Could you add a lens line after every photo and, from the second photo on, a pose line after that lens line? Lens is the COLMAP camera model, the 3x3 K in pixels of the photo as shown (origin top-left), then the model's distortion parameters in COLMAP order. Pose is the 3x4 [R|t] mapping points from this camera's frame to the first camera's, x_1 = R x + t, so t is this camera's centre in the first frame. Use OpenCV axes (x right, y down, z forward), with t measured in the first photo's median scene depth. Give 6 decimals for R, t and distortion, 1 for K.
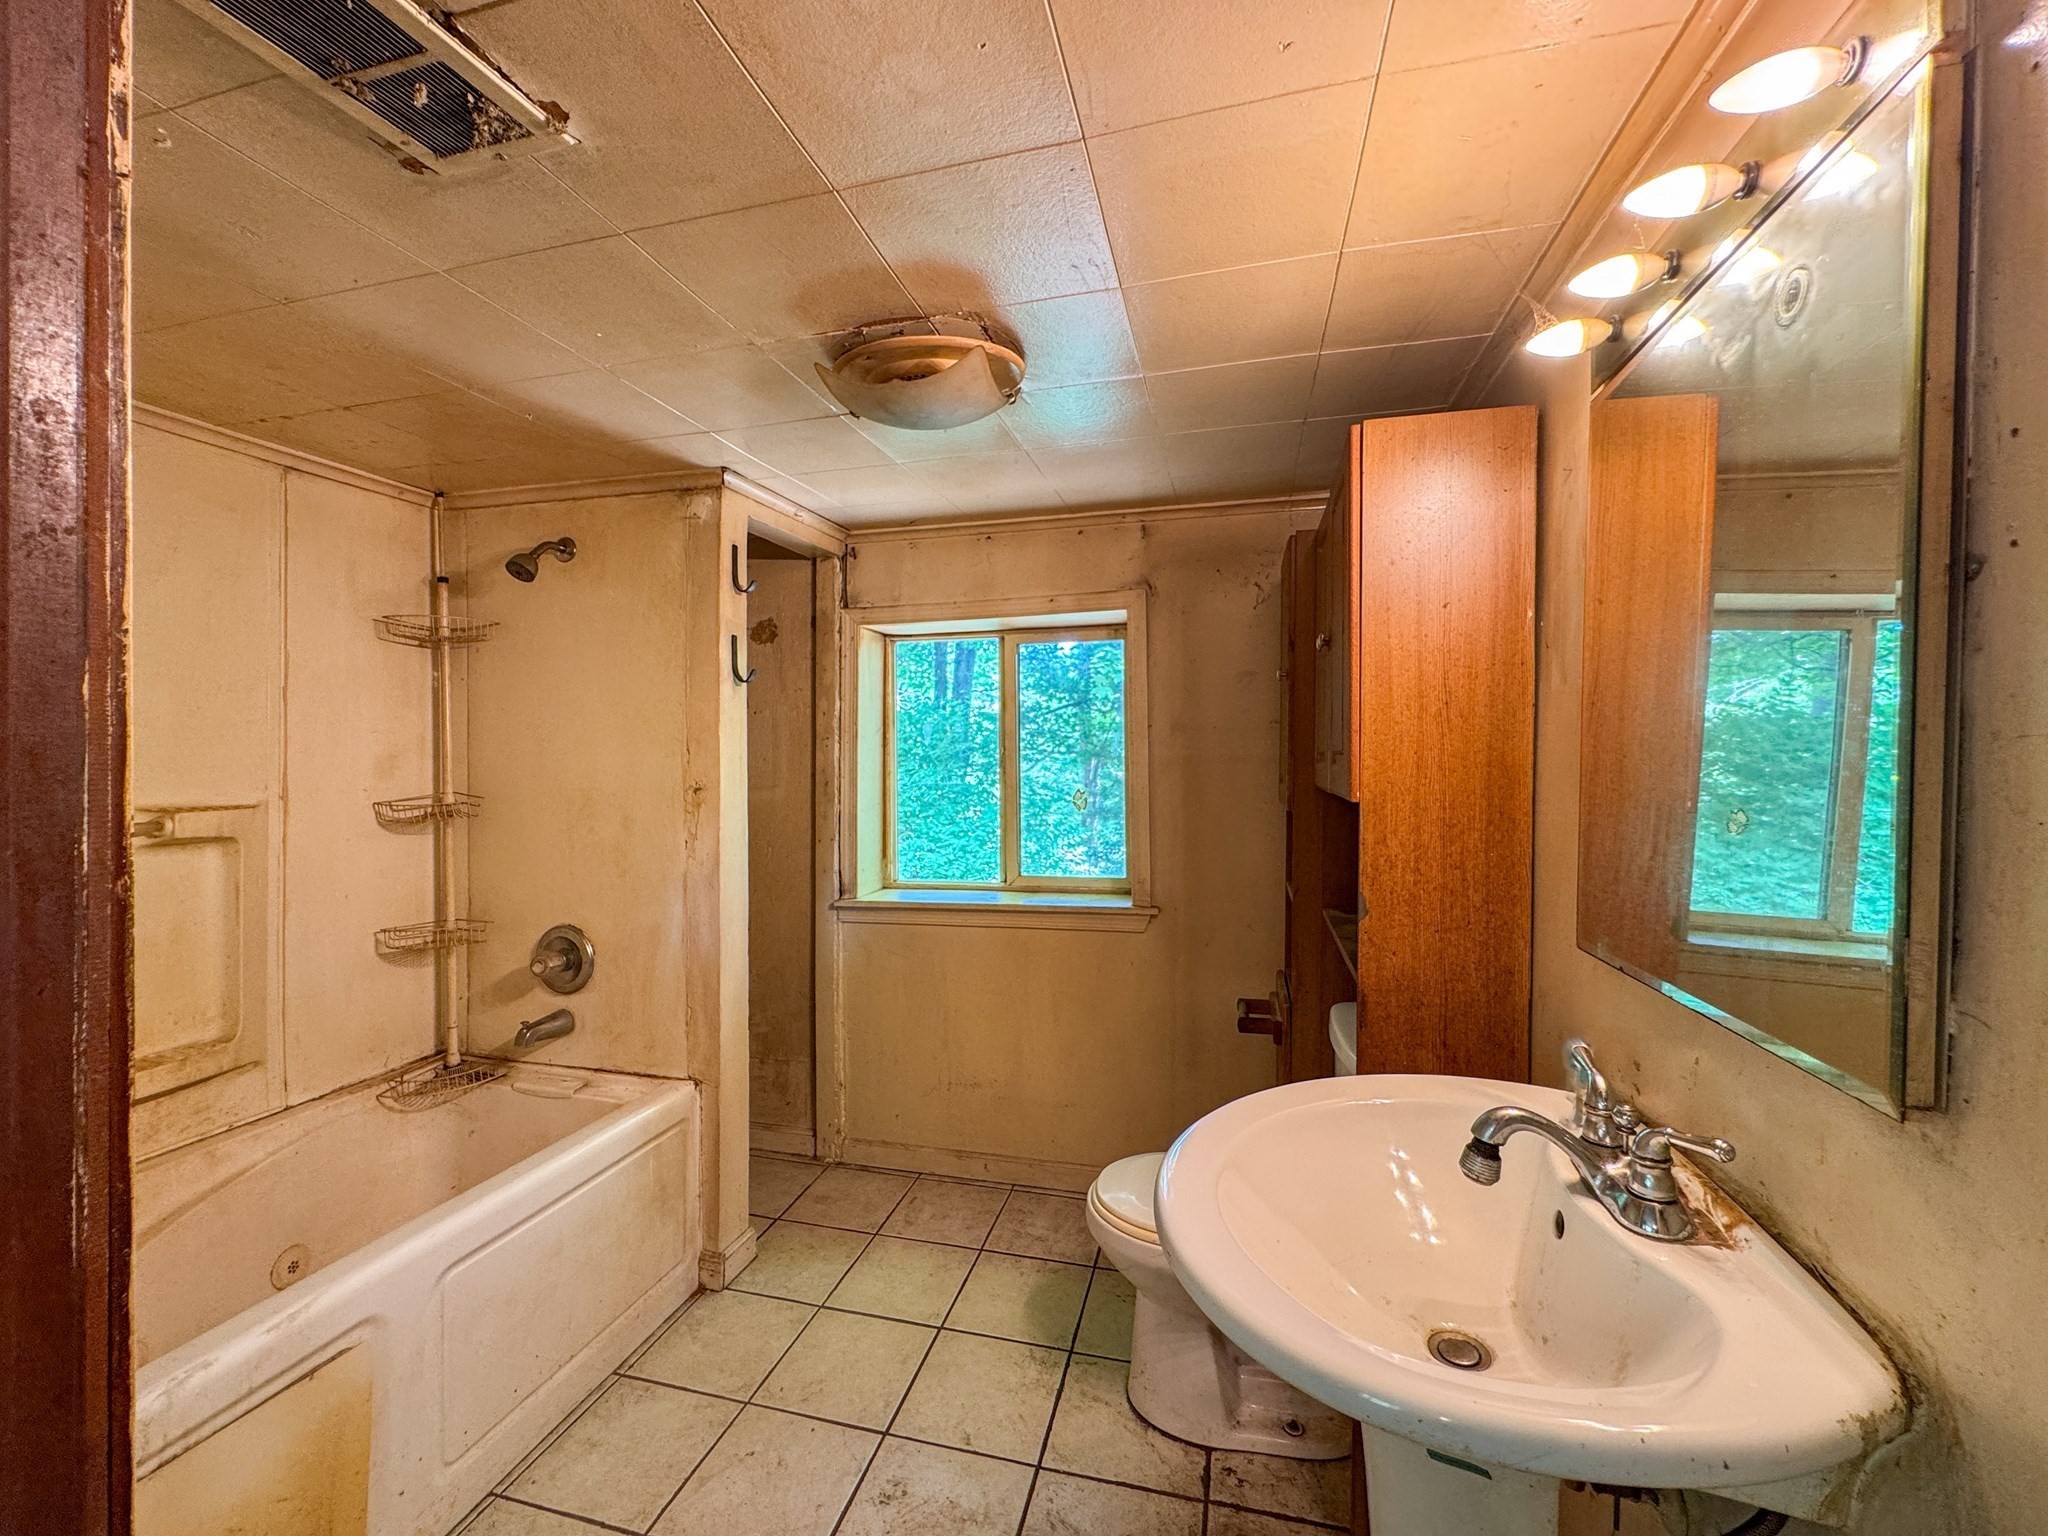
lens RADIAL K [[828.6, 0, 1017.1], [0, 828.6, 761.7], [0, 0, 1]] dist [-0.002397, 0.000224]
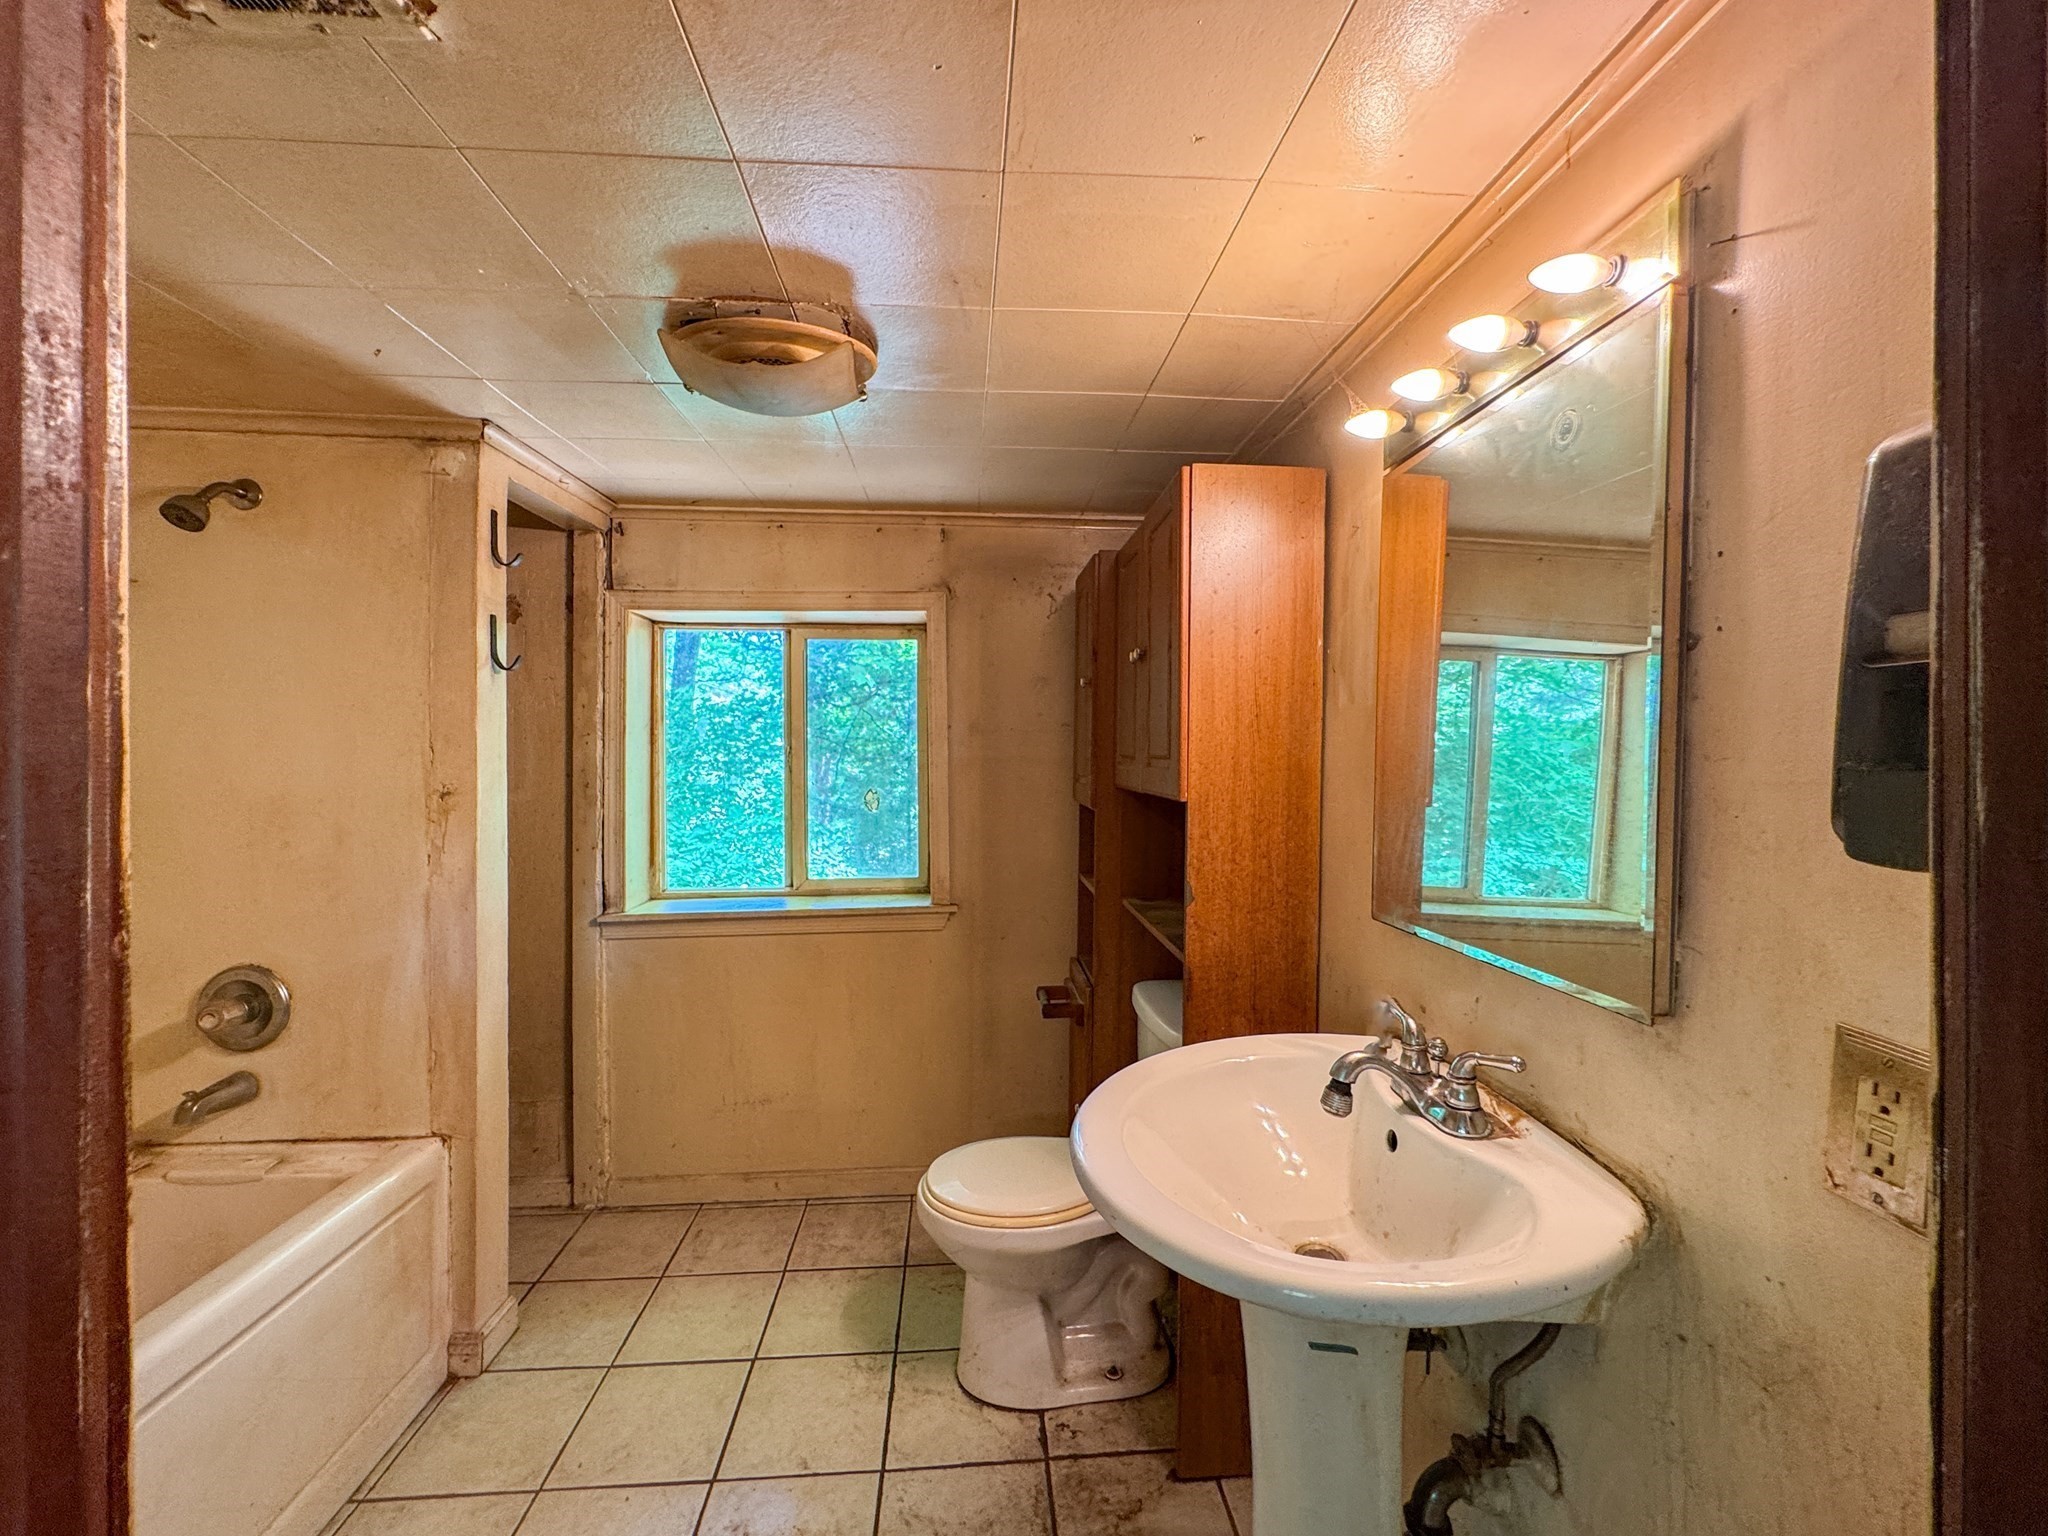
lens RADIAL K [[838.4, 0, 1023.8], [0, 838.4, 760.9], [0, 0, 1]] dist [-0.003919, 0.001209]
pose [[0.946164, 0.003178, 0.323672, -0.139937], [-0.004273, 0.999987, 0.002672, -0.007365], [-0.323660, -0.003911, 0.946166, -0.006366]]
